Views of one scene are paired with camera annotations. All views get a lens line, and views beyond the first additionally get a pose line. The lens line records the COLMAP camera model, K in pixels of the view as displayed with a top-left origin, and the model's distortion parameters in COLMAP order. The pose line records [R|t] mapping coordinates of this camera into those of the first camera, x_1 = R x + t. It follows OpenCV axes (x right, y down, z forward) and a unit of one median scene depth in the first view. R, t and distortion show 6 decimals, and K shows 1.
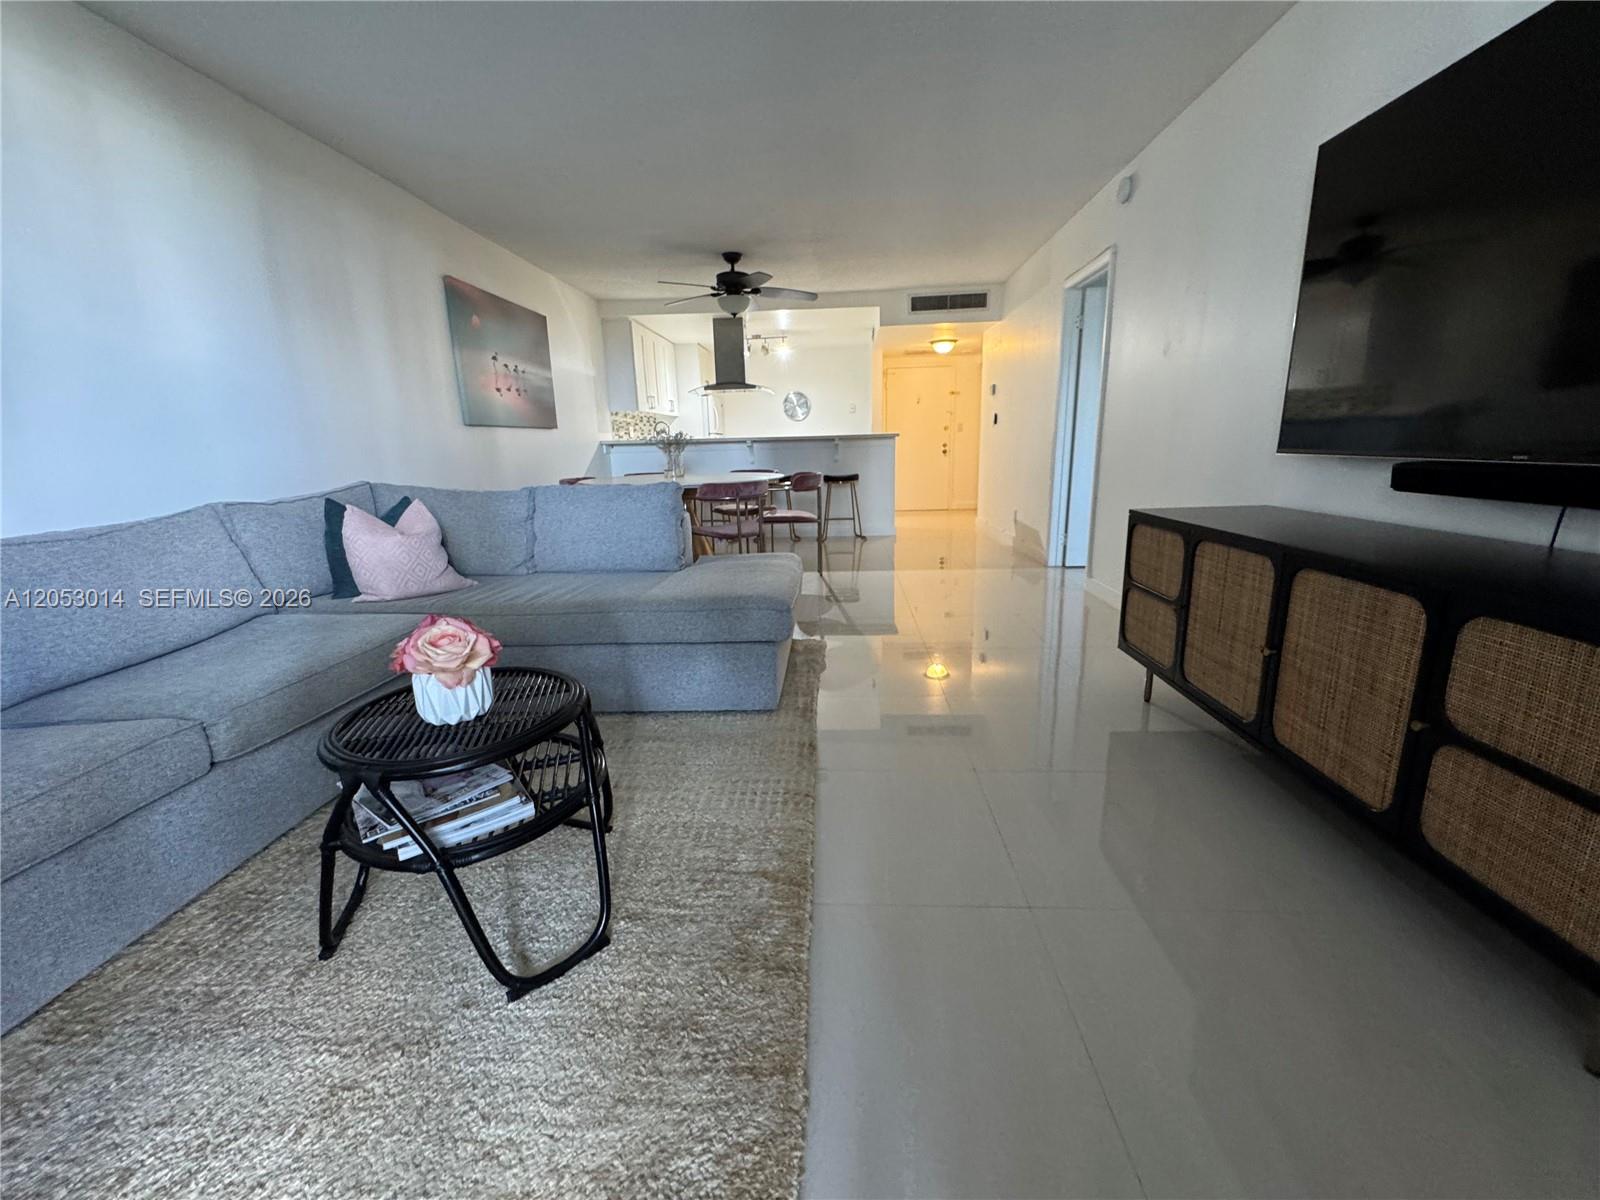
lens RADIAL K [[642.0, 0, 801.0], [0, 642.0, 596.3], [0, 0, 1]] dist [-0.001071, -0.000164]
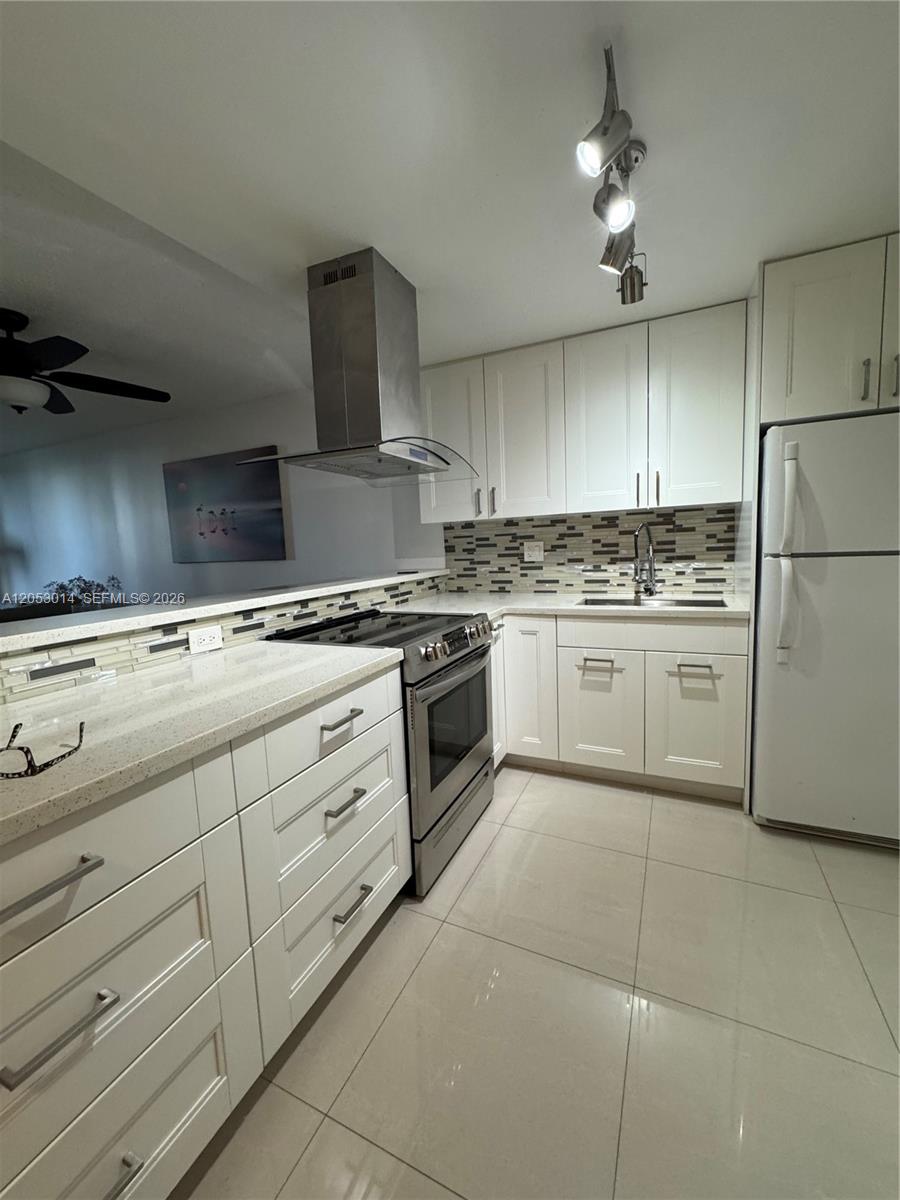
lens RADIAL K [[473.4, 0, 450.0], [0, 473.4, 600.0], [0, 0, 1]] dist [-0.000948, -0.000126]
pose [[-0.365113, 0.146918, -0.919297, 0.272635], [-0.169231, 0.960543, 0.220722, -0.609828], [0.915452, 0.236163, -0.325844, 2.236486]]
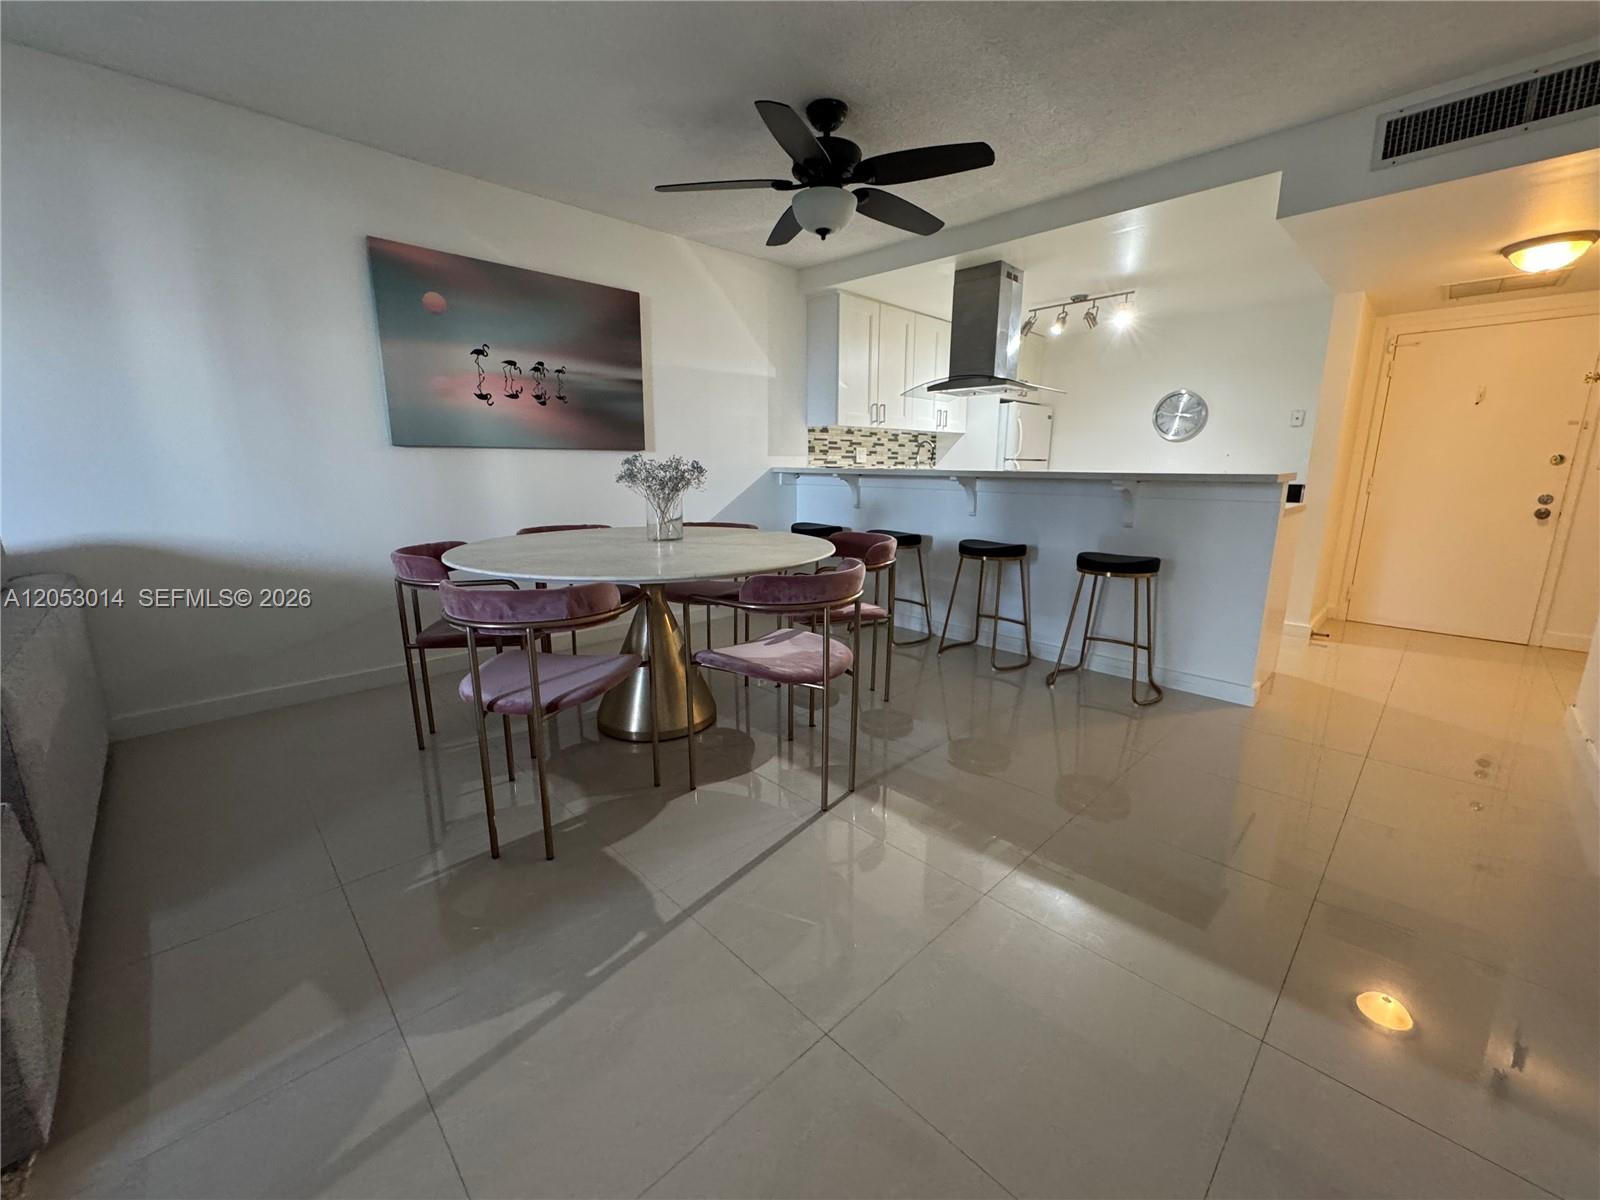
lens RADIAL K [[642.0, 0, 801.0], [0, 642.0, 596.3], [0, 0, 1]] dist [-0.001071, -0.000164]
pose [[0.738151, 0.164782, -0.654202, 0.369234], [-0.181590, 0.982452, 0.042569, -0.250136], [0.649737, 0.087374, 0.755121, 0.896889]]
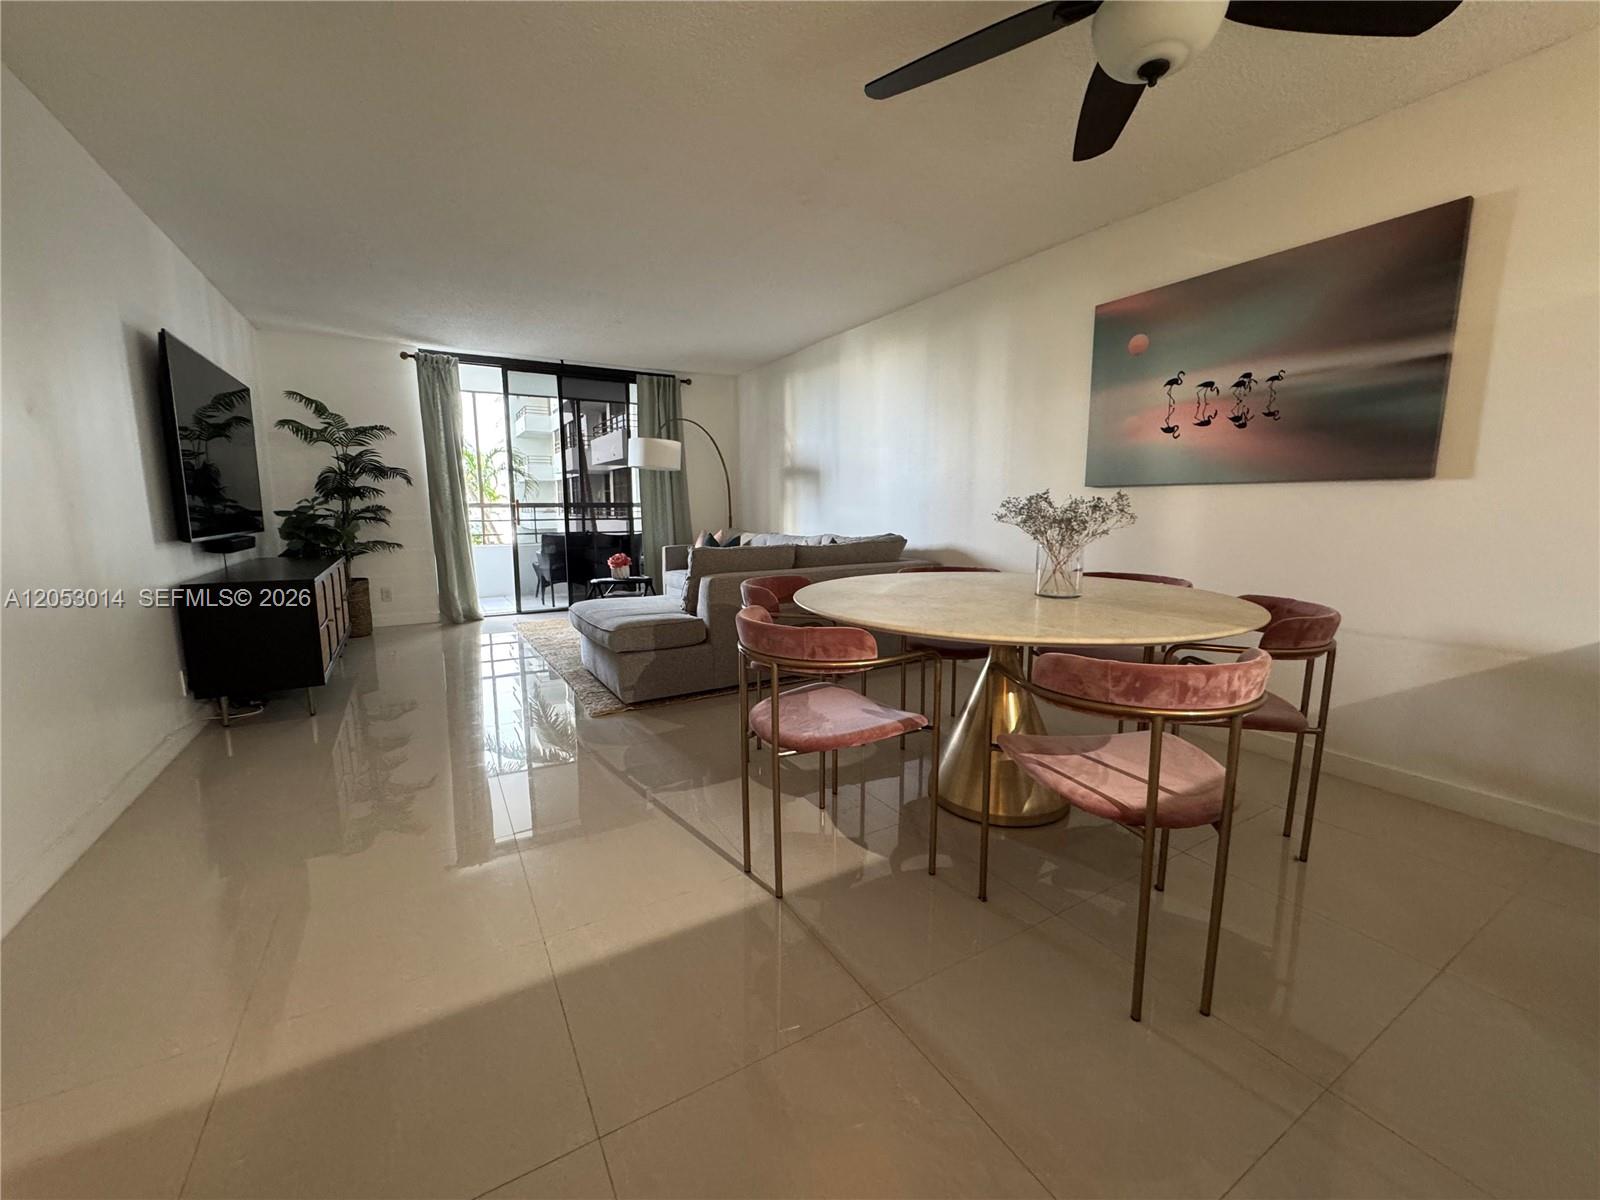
lens RADIAL K [[642.0, 0, 801.0], [0, 642.0, 596.3], [0, 0, 1]] dist [-0.001071, -0.000164]
pose [[-0.830644, 0.106415, -0.546540, 0.270225], [-0.107724, 0.932309, 0.345247, -0.439950], [0.546283, 0.345653, -0.762954, 1.705897]]
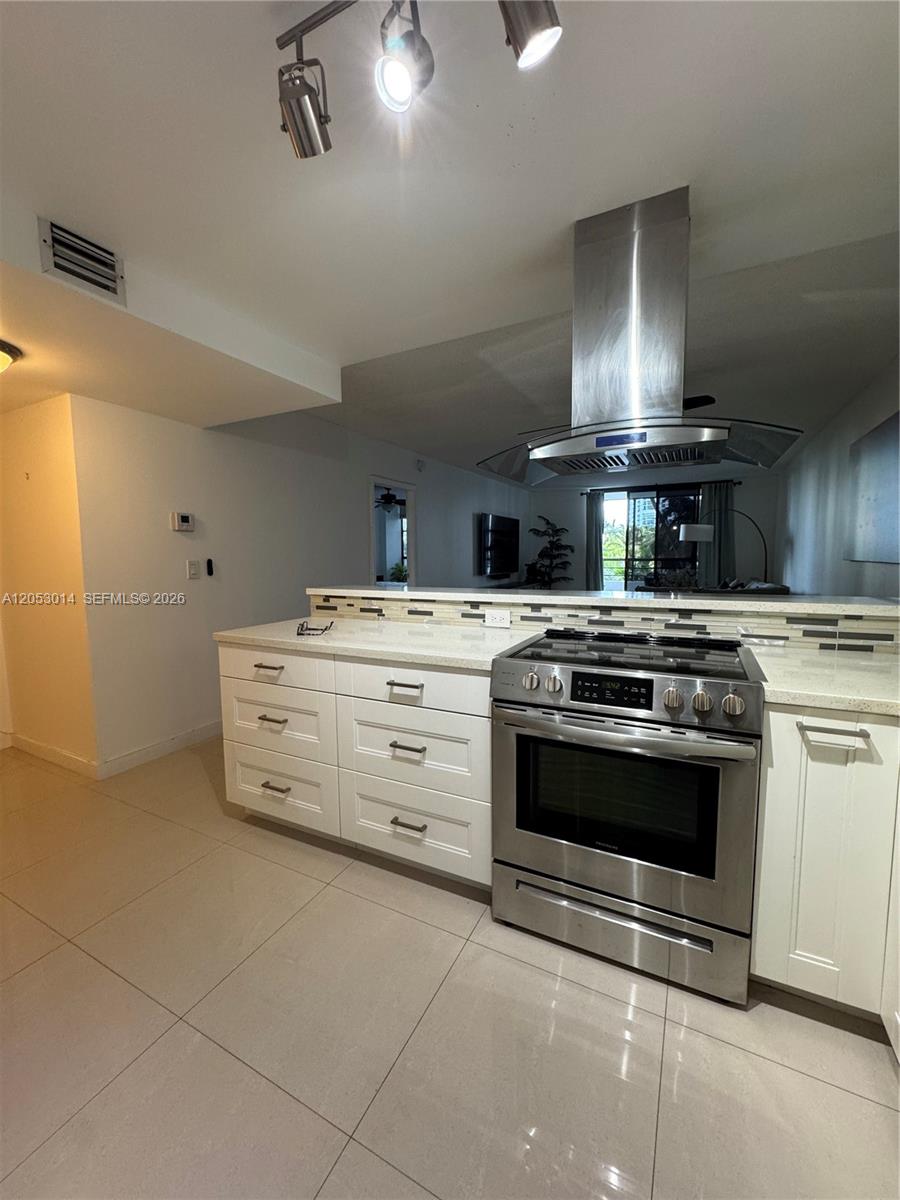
lens RADIAL K [[481.5, 0, 450.0], [0, 481.5, 600.0], [0, 0, 1]] dist [-0.001071, -0.000164]
pose [[-0.912752, -0.004647, 0.408487, -0.227832], [0.127680, 0.946595, 0.296067, -0.649409], [-0.388048, 0.322391, -0.863414, 2.434275]]
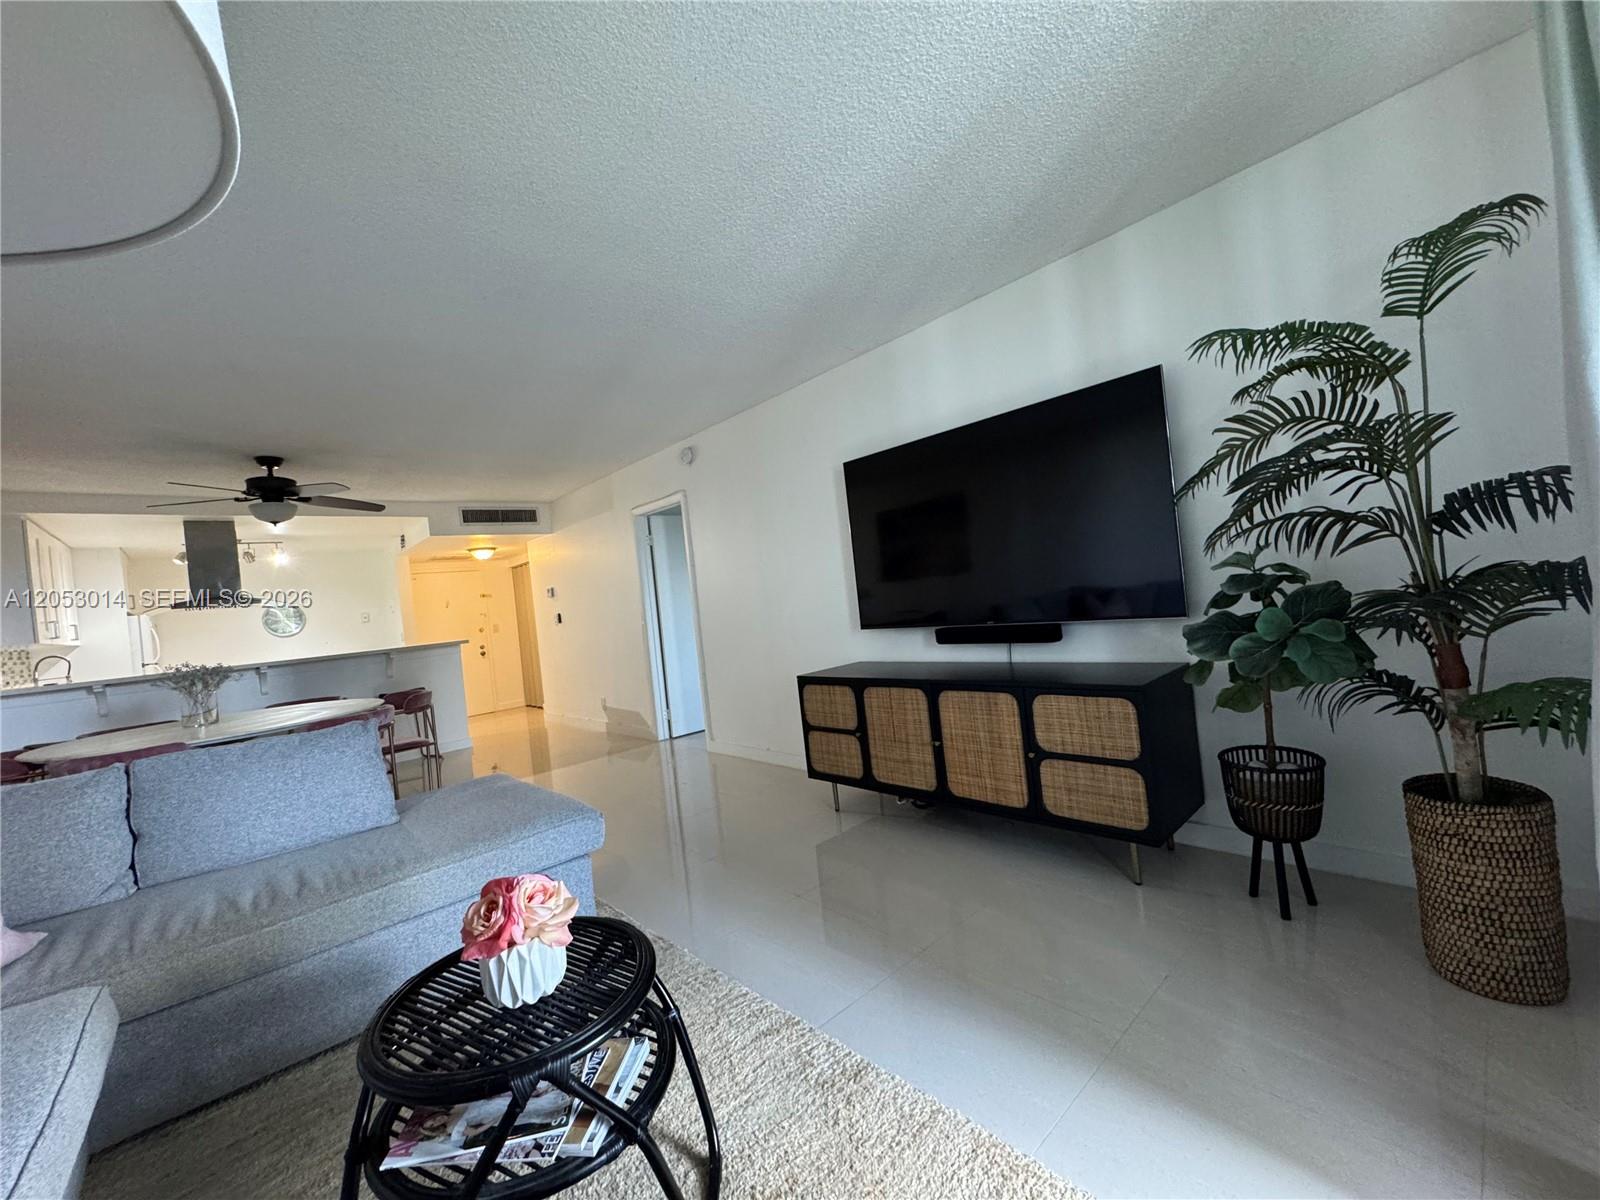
lens RADIAL K [[642.0, 0, 801.0], [0, 642.0, 596.3], [0, 0, 1]] dist [-0.001071, -0.000164]
pose [[0.696268, -0.044870, 0.716378, -0.333059], [0.249155, 0.951096, -0.182589, -0.028969], [-0.673151, 0.305620, 0.673397, -0.006817]]
